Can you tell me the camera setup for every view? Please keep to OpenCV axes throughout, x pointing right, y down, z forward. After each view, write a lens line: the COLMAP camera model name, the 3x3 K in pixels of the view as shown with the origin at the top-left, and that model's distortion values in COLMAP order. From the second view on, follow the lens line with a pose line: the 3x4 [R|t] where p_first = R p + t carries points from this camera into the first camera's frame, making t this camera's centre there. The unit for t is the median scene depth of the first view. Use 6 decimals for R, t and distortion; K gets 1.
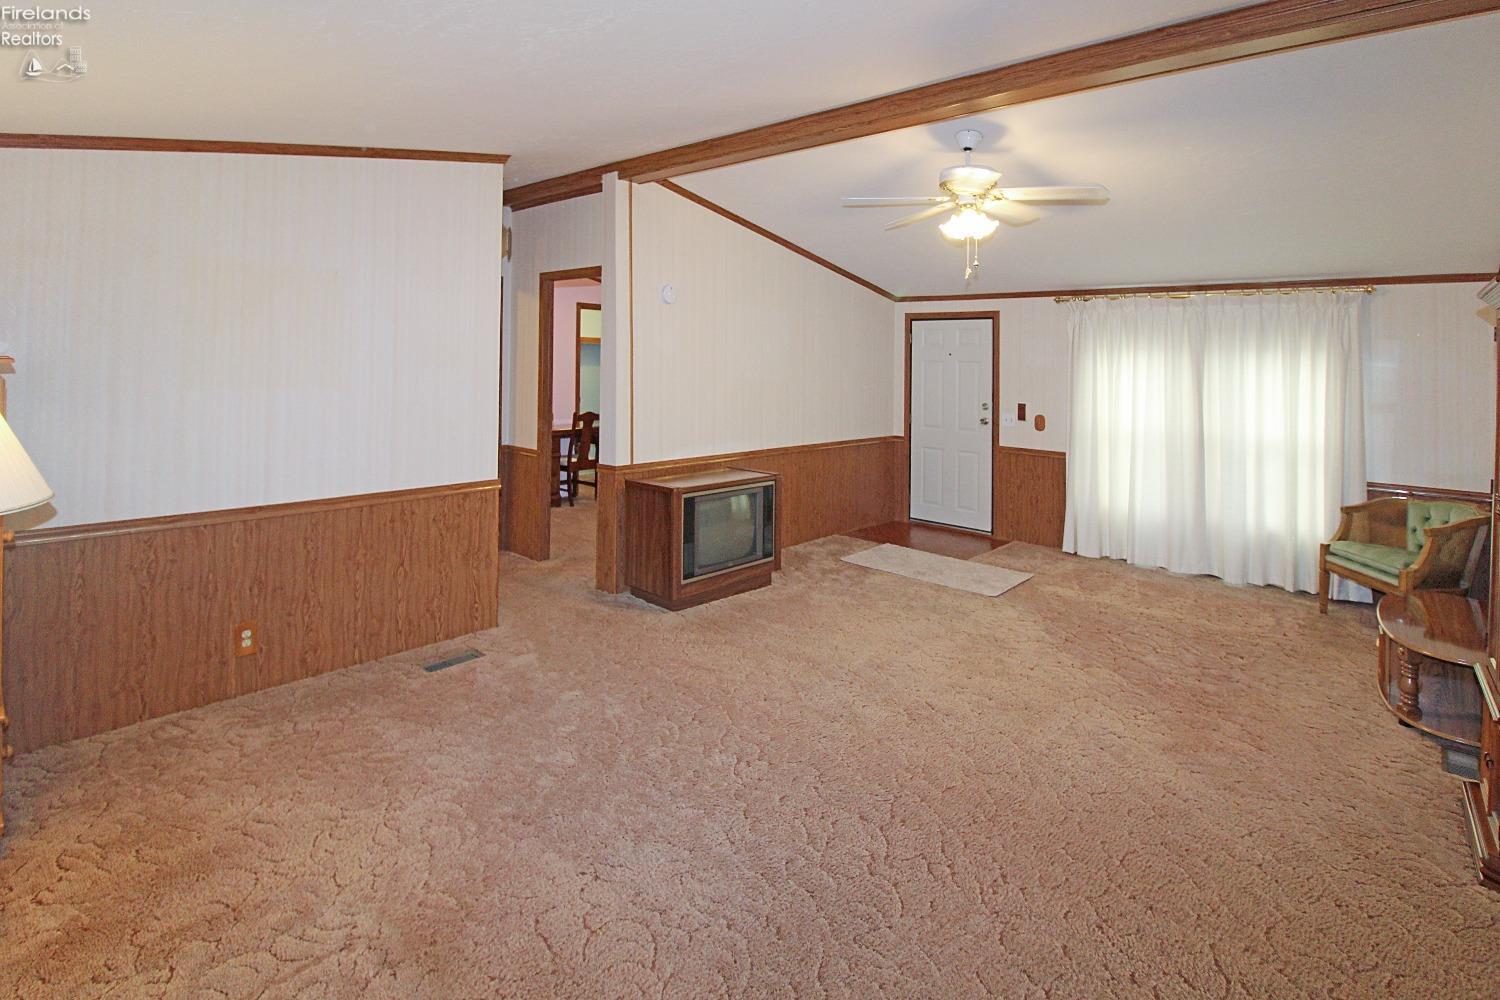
lens RADIAL K [[745.3, 0, 737.2], [0, 745.3, 467.5], [0, 0, 1]] dist [-0.000739, -0.000287]
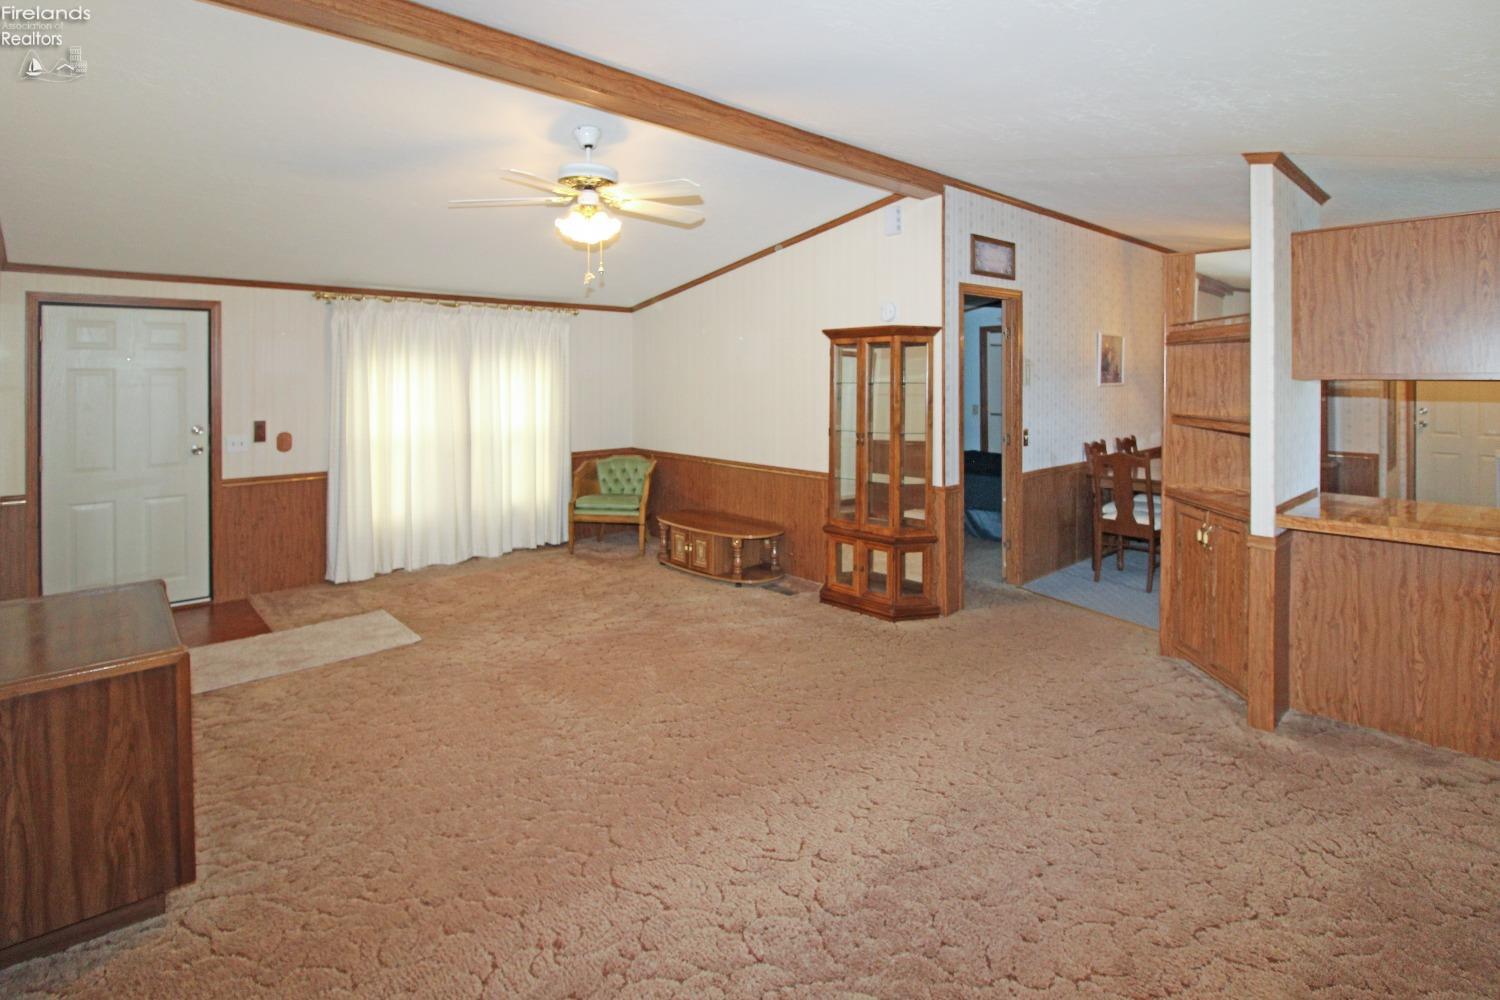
lens RADIAL K [[745.3, 0, 737.2], [0, 745.3, 467.5], [0, 0, 1]] dist [-0.000739, -0.000287]
pose [[0.090129, -0.149591, 0.984632, -0.584072], [0.144367, 0.980176, 0.135699, -0.115844], [-0.985411, 0.129918, 0.109938, 0.677858]]
